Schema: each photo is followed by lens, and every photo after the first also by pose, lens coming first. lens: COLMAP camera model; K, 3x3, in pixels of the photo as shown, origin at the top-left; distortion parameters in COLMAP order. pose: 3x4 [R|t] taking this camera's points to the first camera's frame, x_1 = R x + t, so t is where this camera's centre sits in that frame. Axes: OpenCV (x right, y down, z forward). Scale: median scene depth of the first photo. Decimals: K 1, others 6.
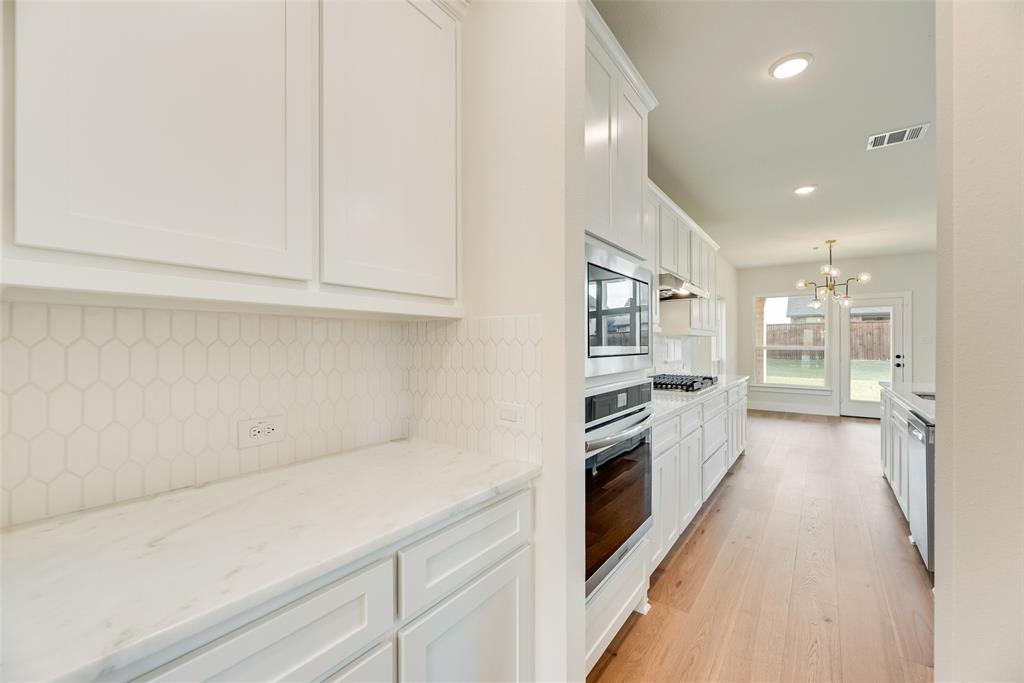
lens RADIAL K [[415.0, 0, 518.4], [0, 415.0, 347.0], [0, 0, 1]] dist [-0.000659, 0.000645]
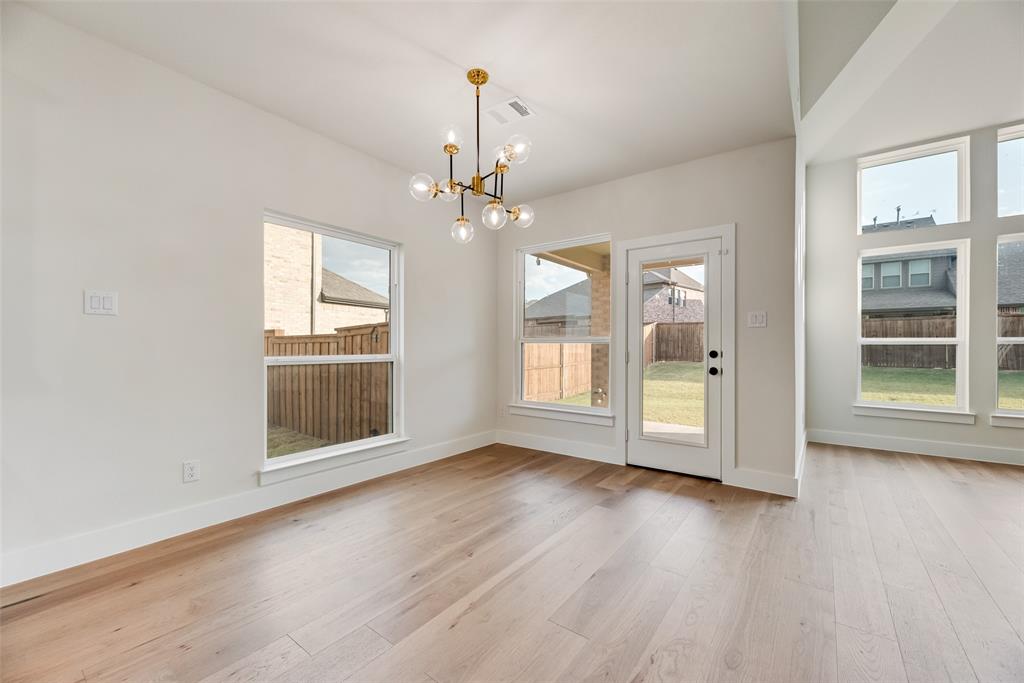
lens RADIAL K [[415.0, 0, 511.2], [0, 415.0, 346.5], [0, 0, 1]] dist [-0.000659, 0.000645]
pose [[0.999910, 0.005862, -0.012079, 0.626273], [-0.005965, 0.999946, -0.008551, 0.018021], [0.012028, 0.008622, 0.999890, 0.454965]]
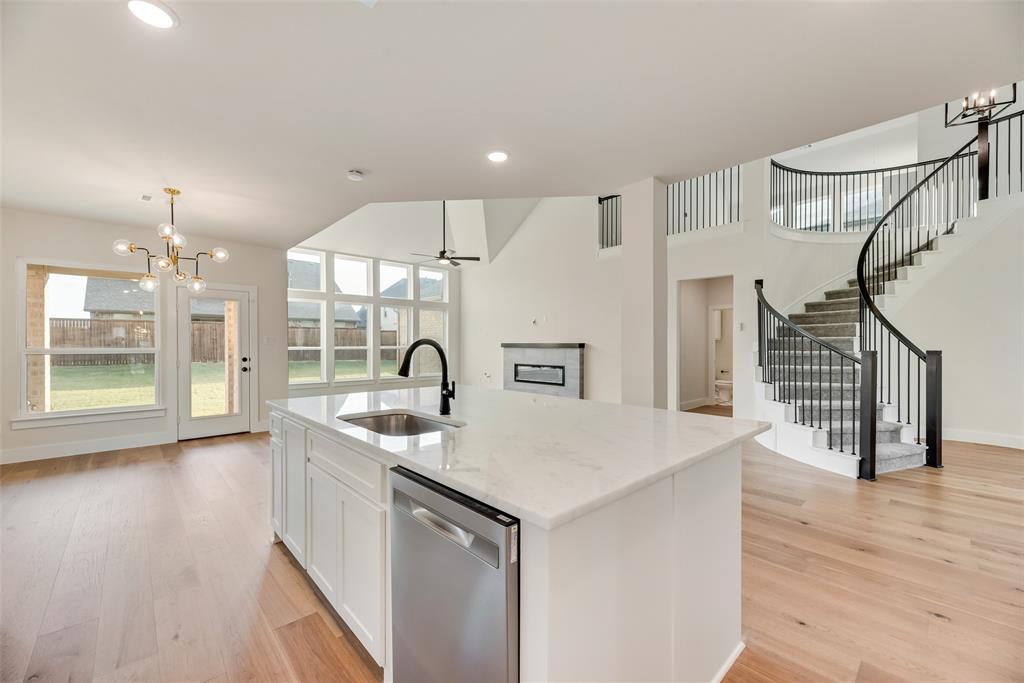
lens RADIAL K [[415.0, 0, 511.3], [0, 415.0, 346.5], [0, 0, 1]] dist [-0.000659, 0.000645]
pose [[0.192656, -0.002267, 0.981264, 0.156076], [0.008150, 0.999967, 0.000710, -0.000127], [-0.981233, 0.007861, 0.192668, 0.262055]]
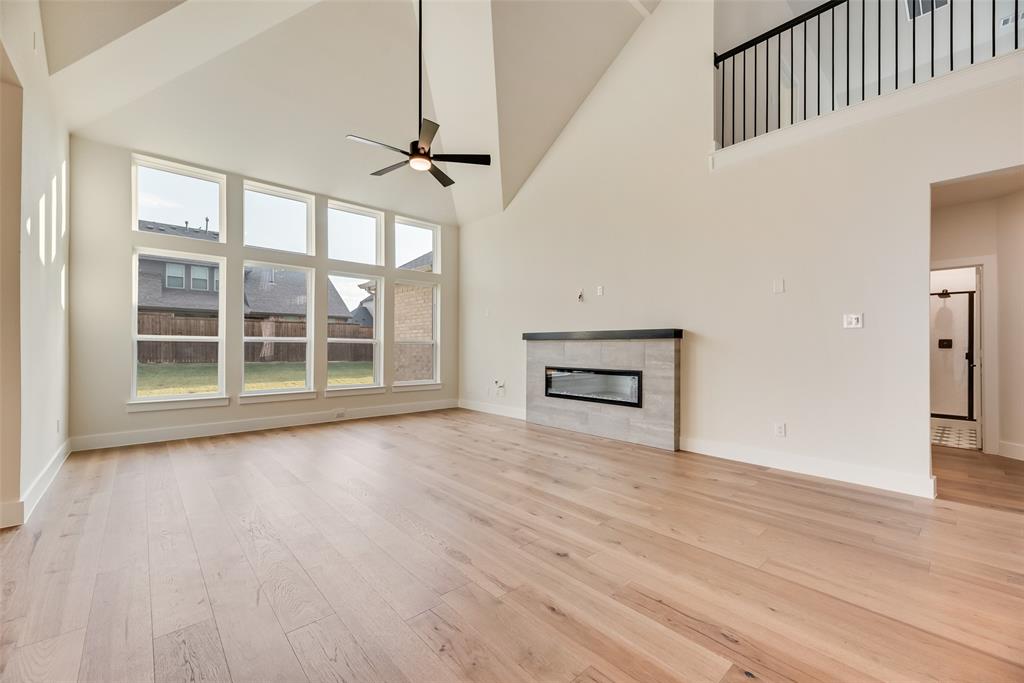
lens RADIAL K [[415.0, 0, 514.5], [0, 415.0, 343.6], [0, 0, 1]] dist [-0.000659, 0.000645]
pose [[0.198244, 0.009951, 0.980102, 0.650661], [0.003928, 0.999932, -0.010947, 0.019553], [-0.980145, 0.006020, 0.198191, 0.404465]]
